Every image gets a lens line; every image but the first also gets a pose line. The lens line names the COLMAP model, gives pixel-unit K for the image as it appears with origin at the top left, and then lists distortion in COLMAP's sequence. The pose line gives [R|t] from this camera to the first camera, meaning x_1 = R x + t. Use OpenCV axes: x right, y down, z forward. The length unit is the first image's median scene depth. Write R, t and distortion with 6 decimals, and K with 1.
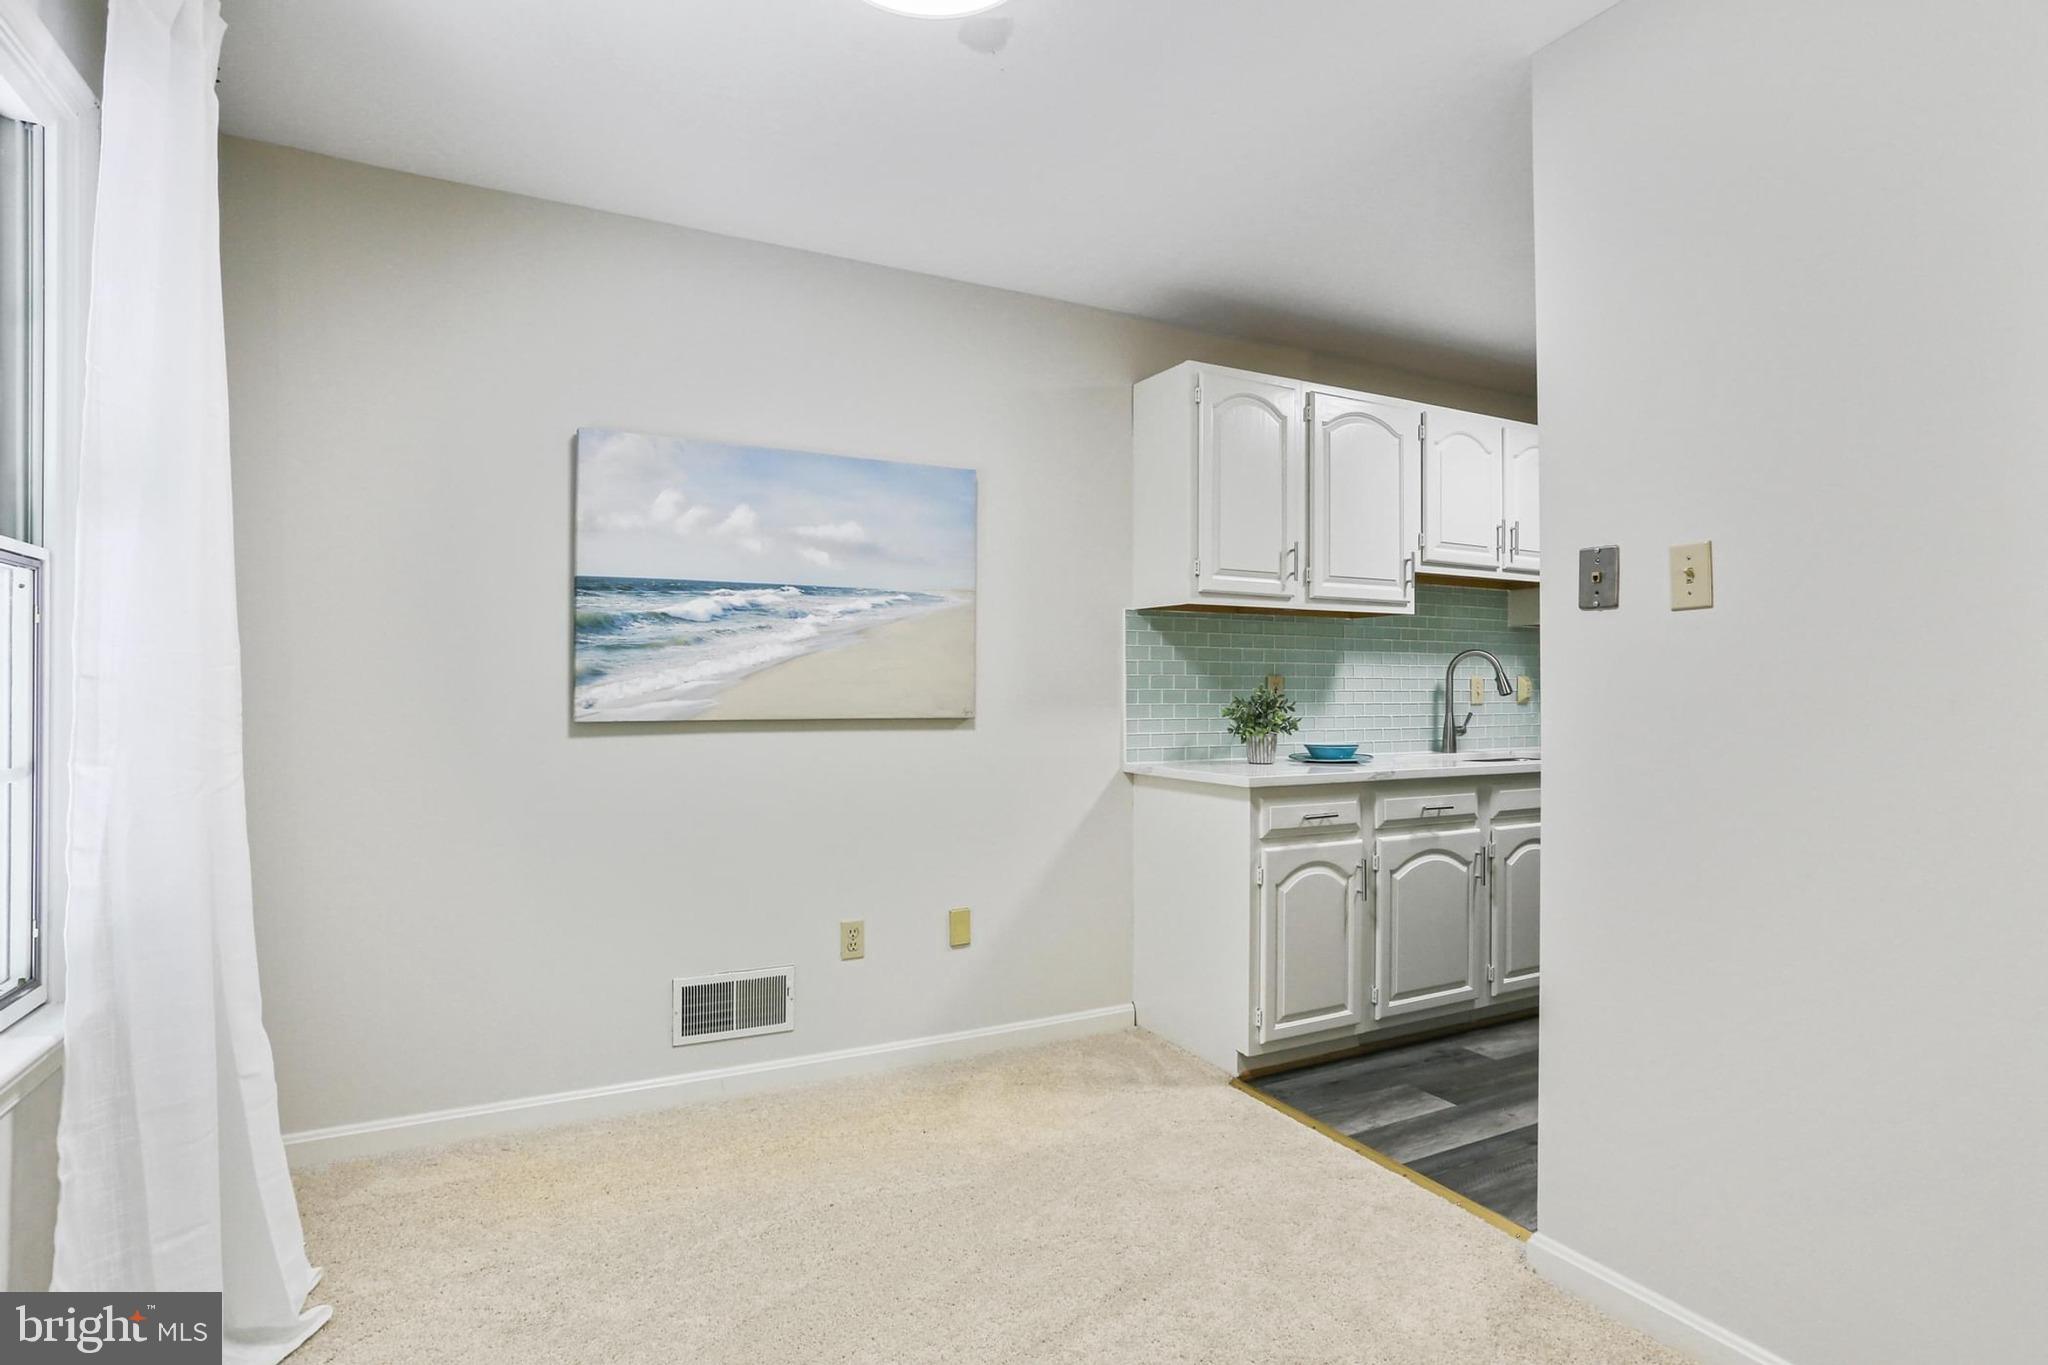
lens RADIAL K [[1001.5, 0, 1024.8], [0, 1001.5, 685.1], [0, 0, 1]] dist [-0.057162, 0.039434]
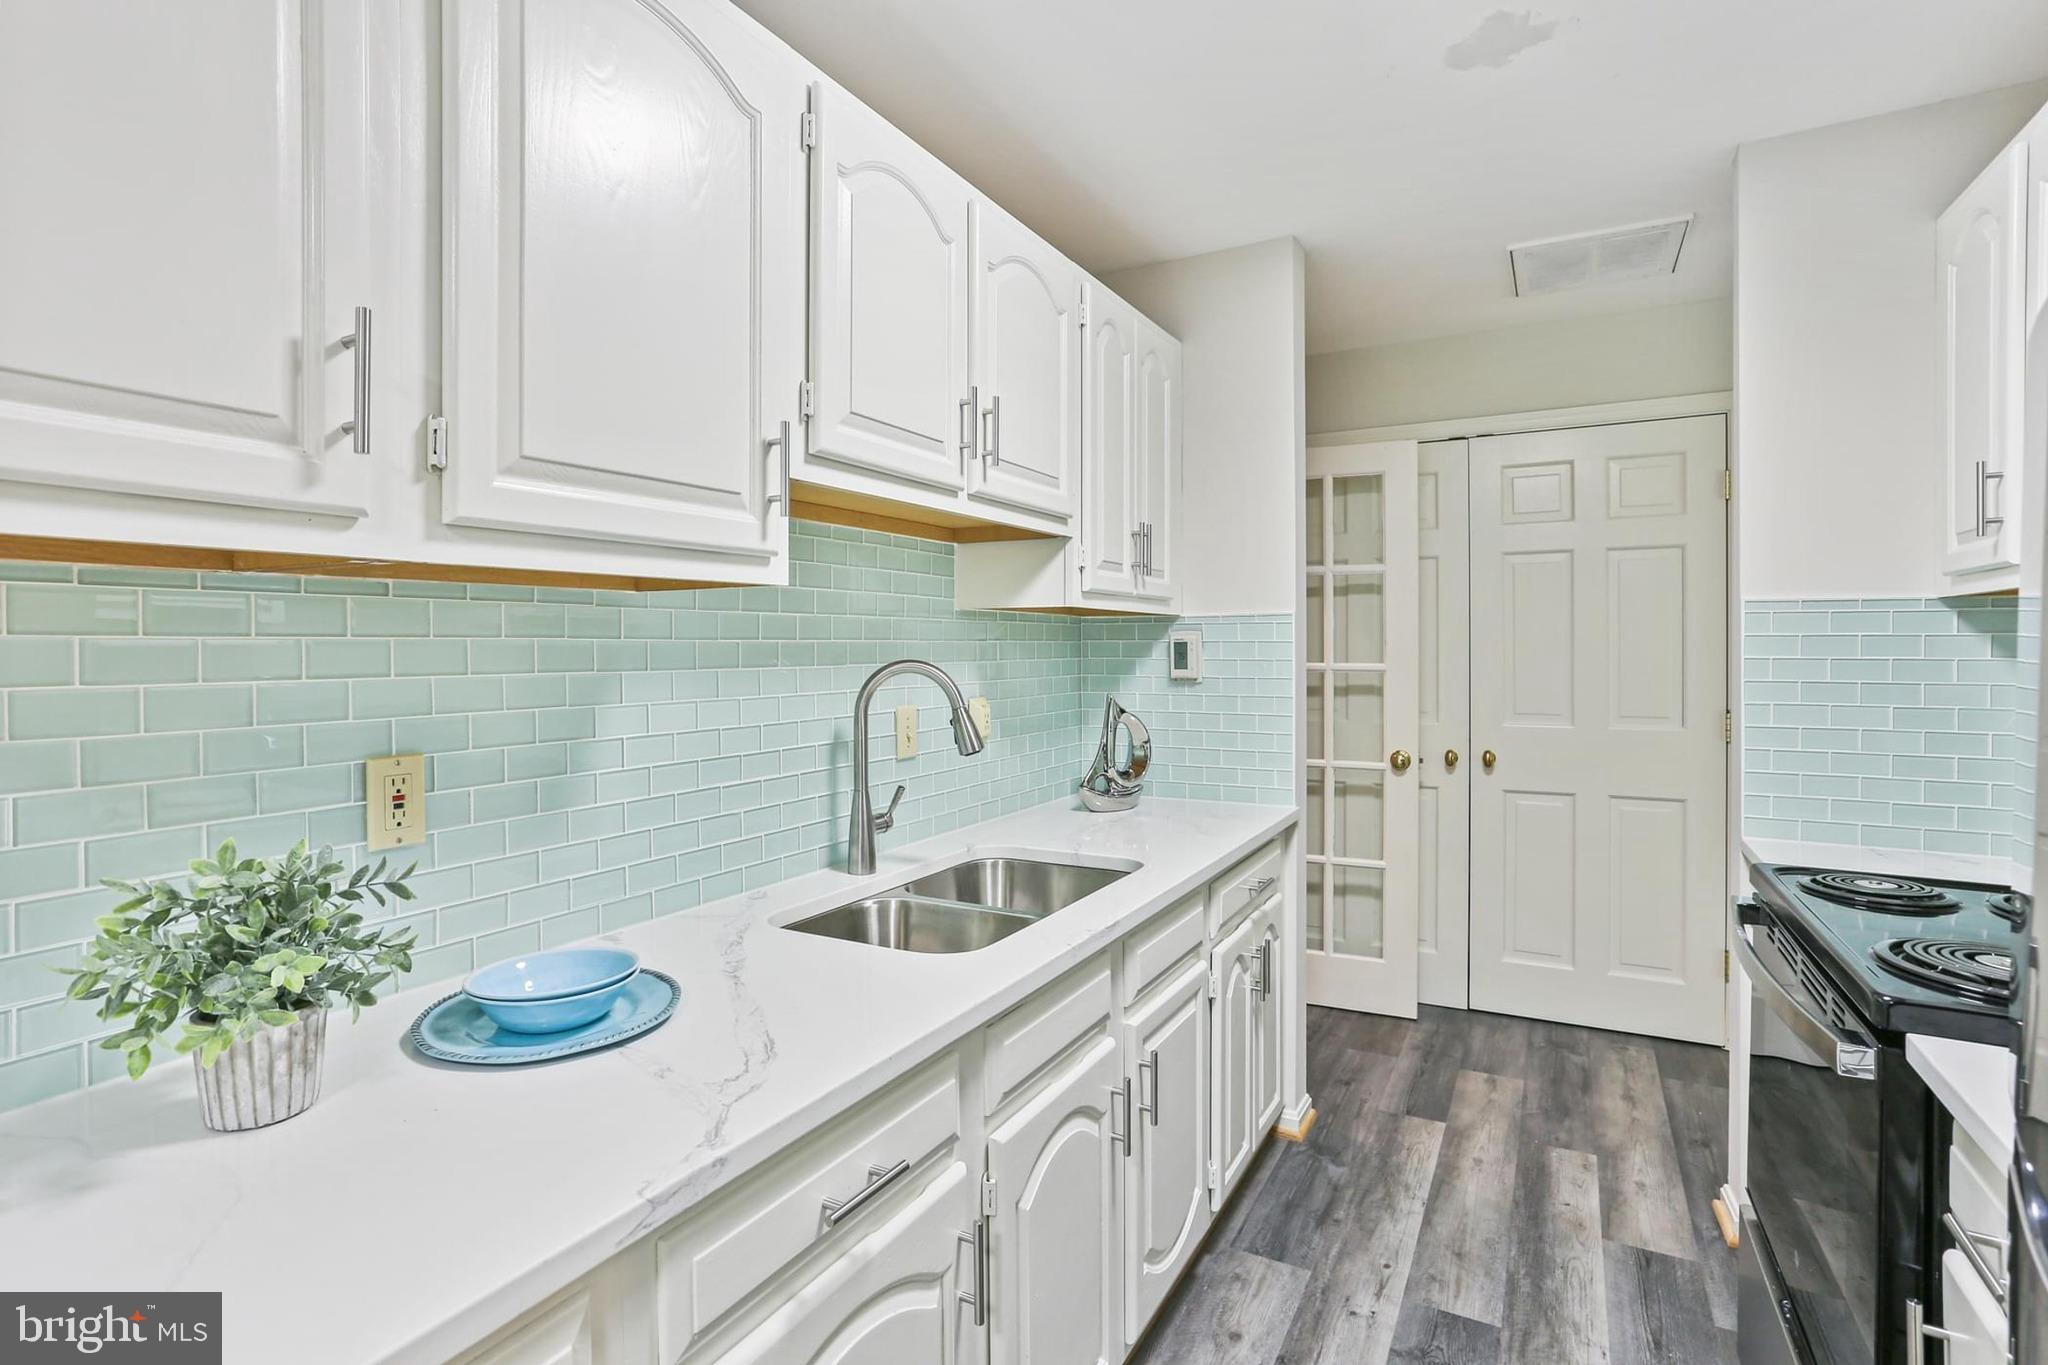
lens RADIAL K [[1007.9, 0, 1017.4], [0, 1007.9, 632.7], [0, 0, 1]] dist [-0.024745, 0.018937]
pose [[0.830582, 0.001374, 0.556894, 0.249768], [0.004590, 0.999946, -0.009313, -0.049413], [-0.556877, 0.010292, 0.830531, 0.629391]]
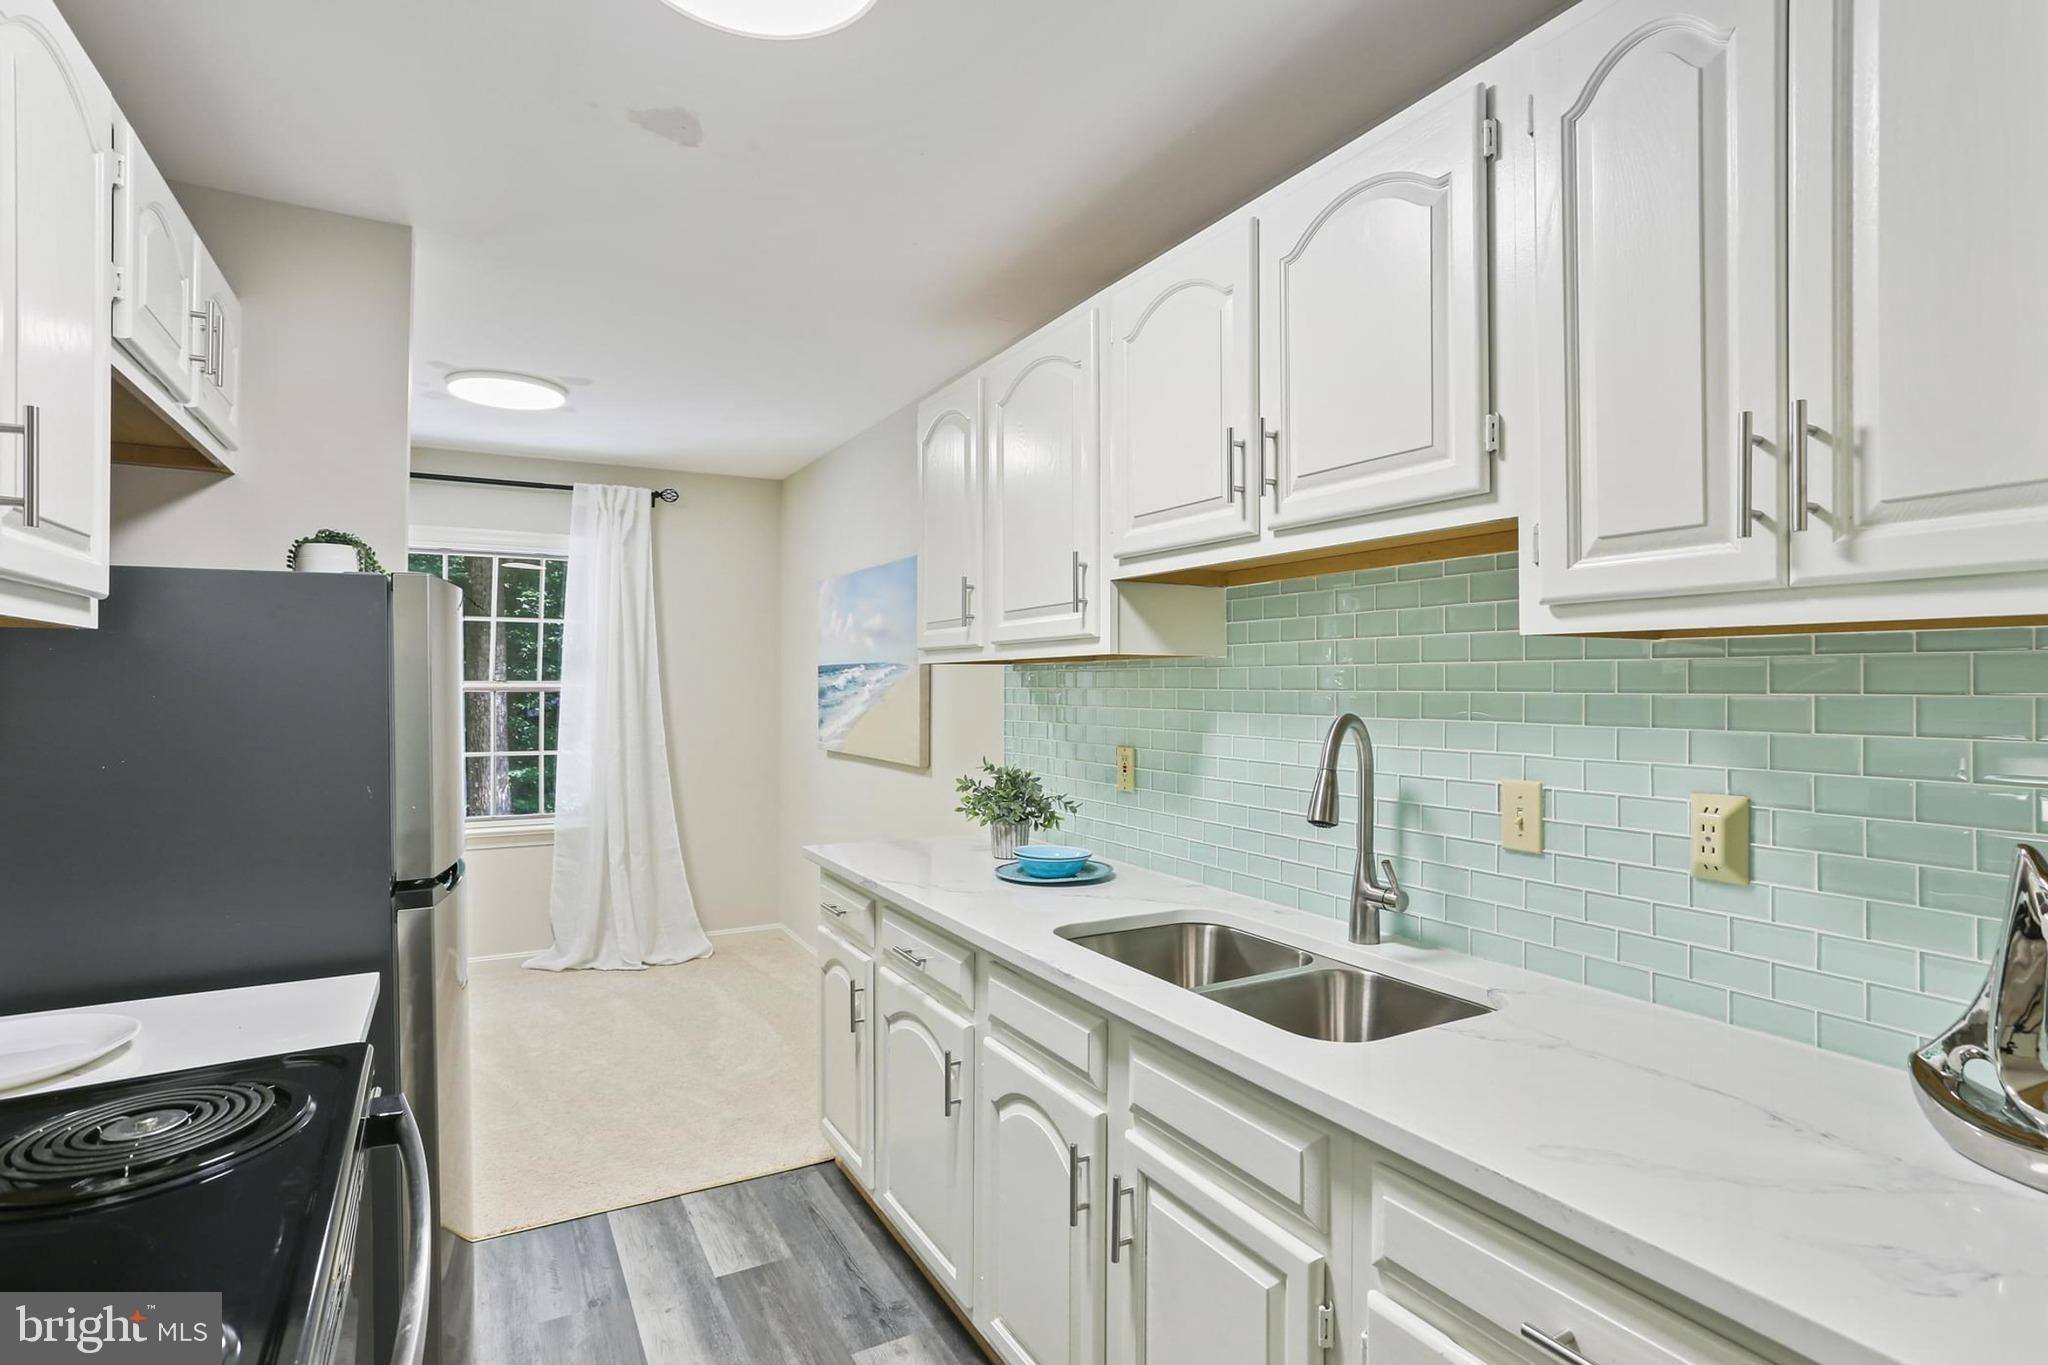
lens RADIAL K [[992.8, 0, 1019.2], [0, 992.8, 683.0], [0, 0, 1]] dist [-0.054233, 0.033690]
pose [[0.049342, -0.000534, -0.998782, 0.977512], [0.007559, 0.999971, -0.000161, -0.056577], [0.998753, -0.007542, 0.049344, 0.935463]]
